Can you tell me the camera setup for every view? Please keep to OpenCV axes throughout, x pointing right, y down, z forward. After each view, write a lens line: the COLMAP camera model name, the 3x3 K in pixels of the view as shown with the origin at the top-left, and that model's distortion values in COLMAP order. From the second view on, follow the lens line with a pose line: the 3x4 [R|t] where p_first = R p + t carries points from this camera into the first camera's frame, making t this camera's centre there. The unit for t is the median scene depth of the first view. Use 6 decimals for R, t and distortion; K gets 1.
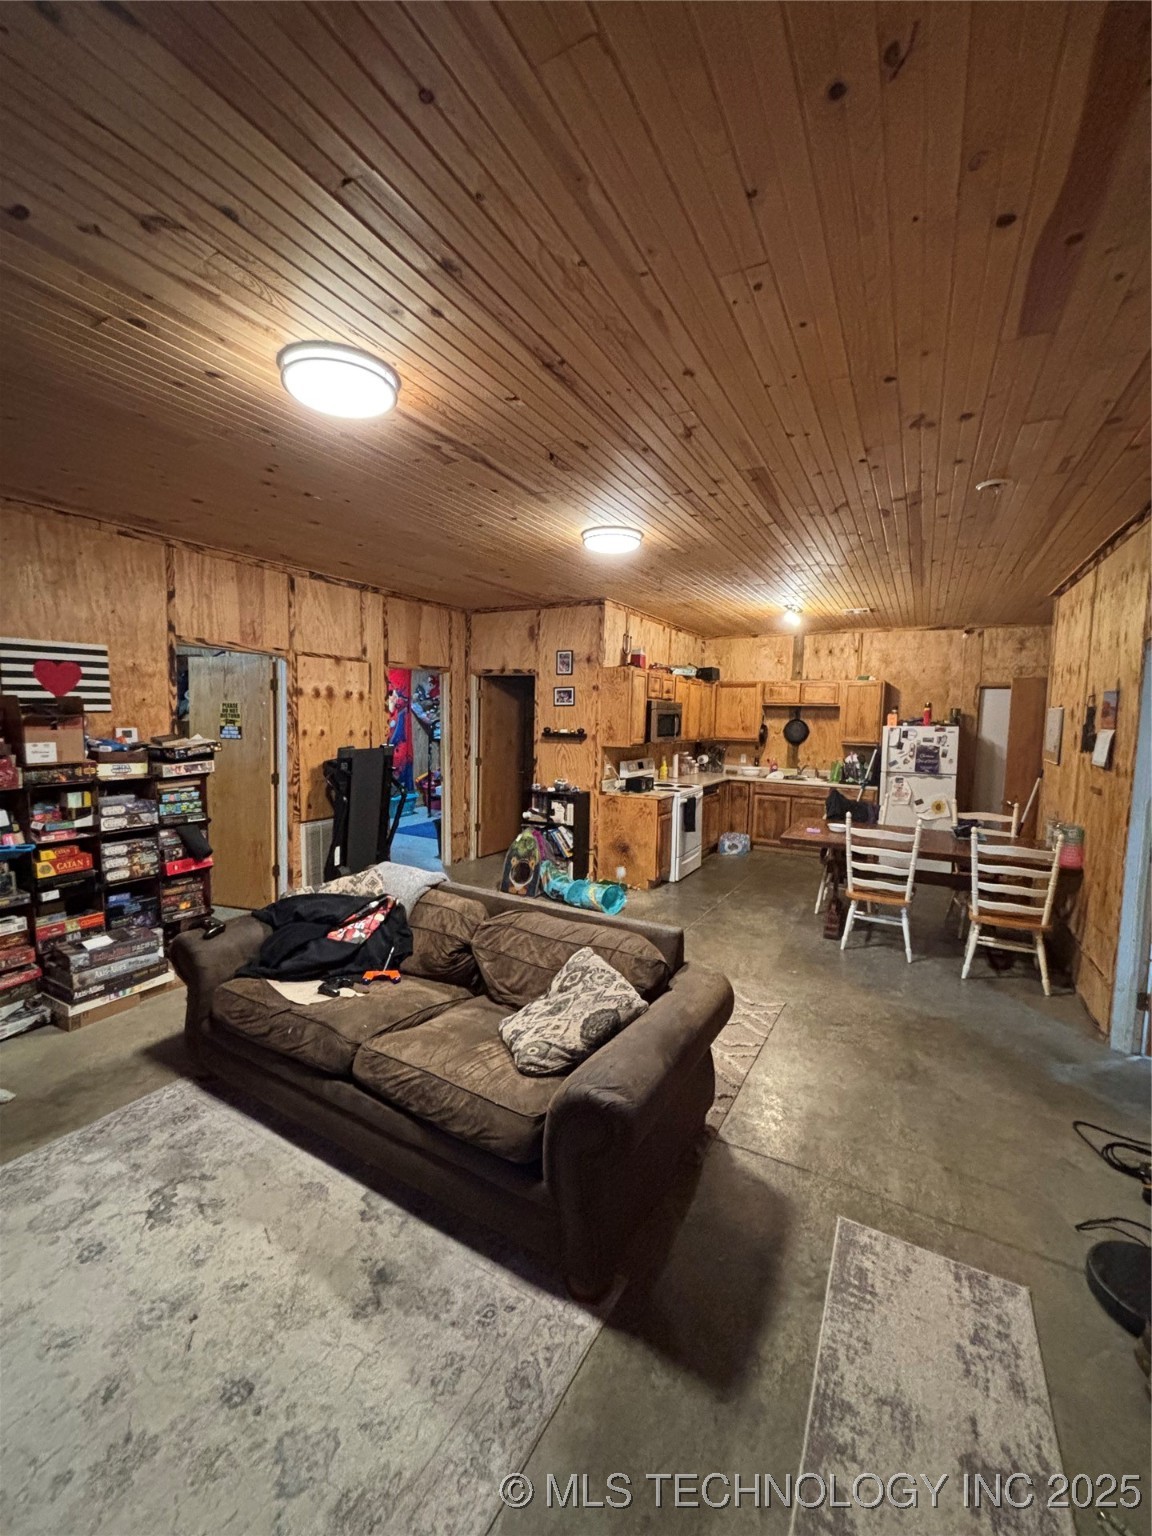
lens RADIAL K [[605.1, 0, 576.0], [0, 605.1, 768.0], [0, 0, 1]] dist [-0.044315, 0.011691]
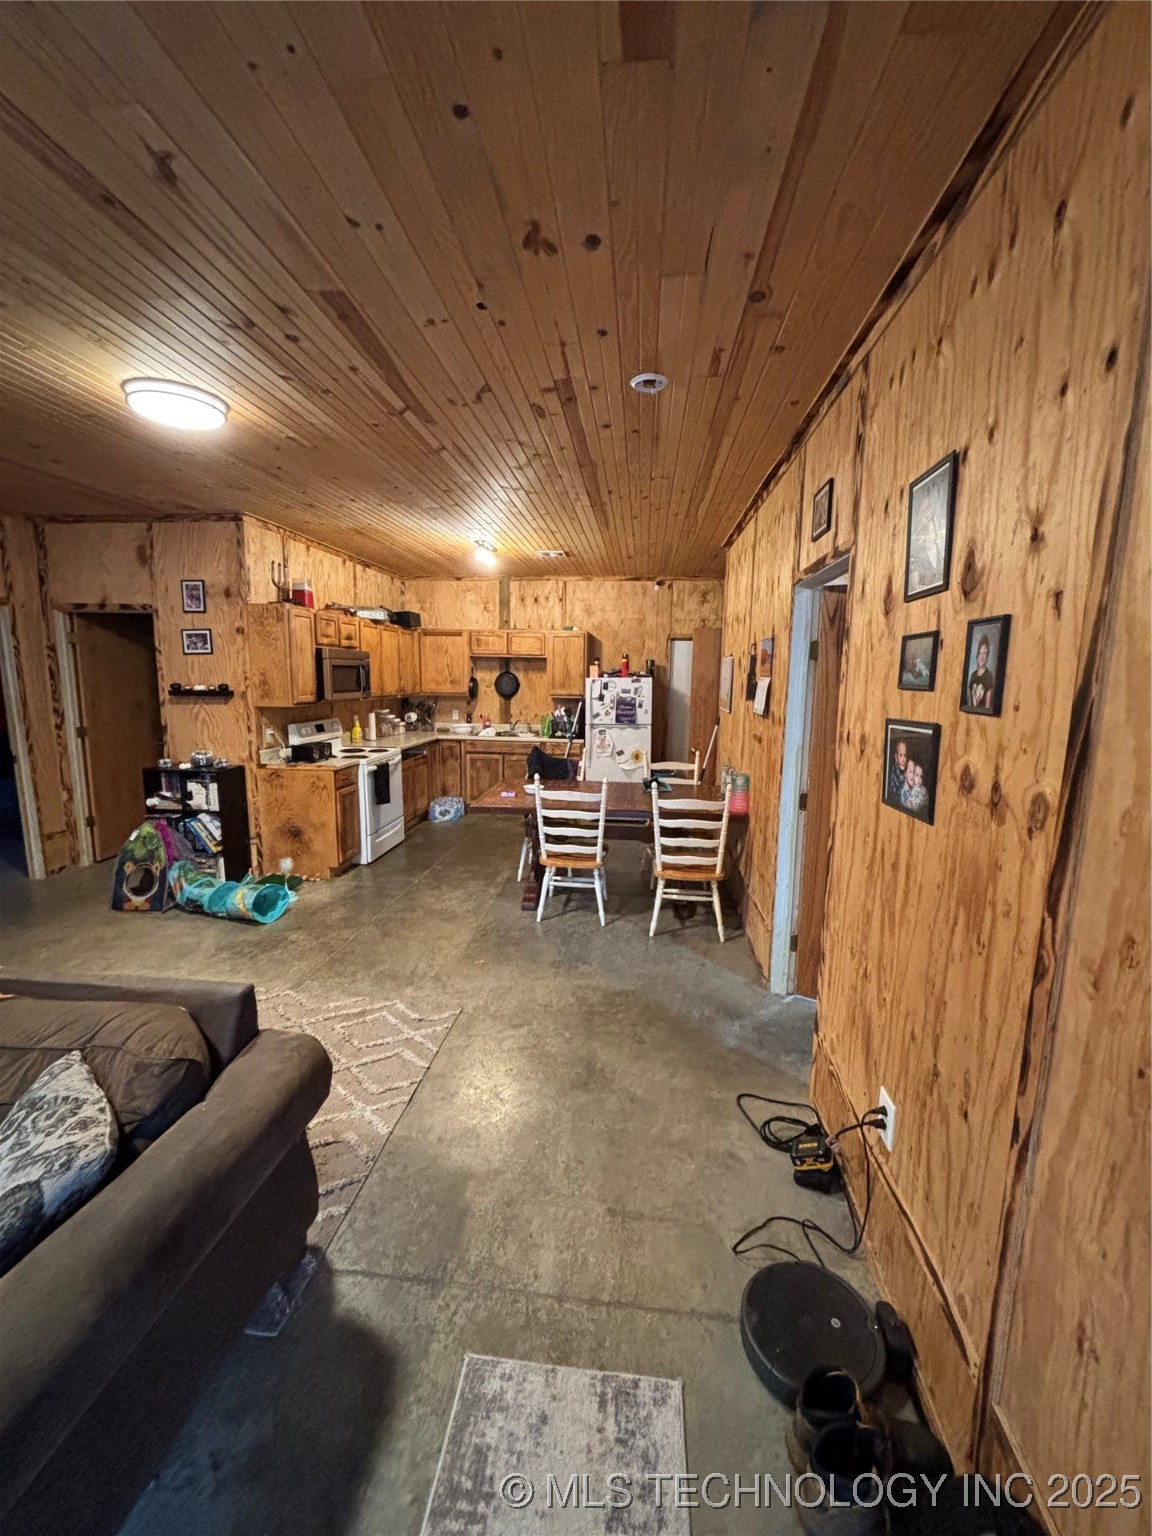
lens RADIAL K [[611.6, 0, 591.4], [0, 611.6, 776.1], [0, 0, 1]] dist [-0.017251, -0.000653]
pose [[0.902825, -0.075414, 0.423344, 0.099550], [0.038509, 0.994725, 0.095075, -0.005205], [-0.428281, -0.069534, 0.900967, 0.095593]]
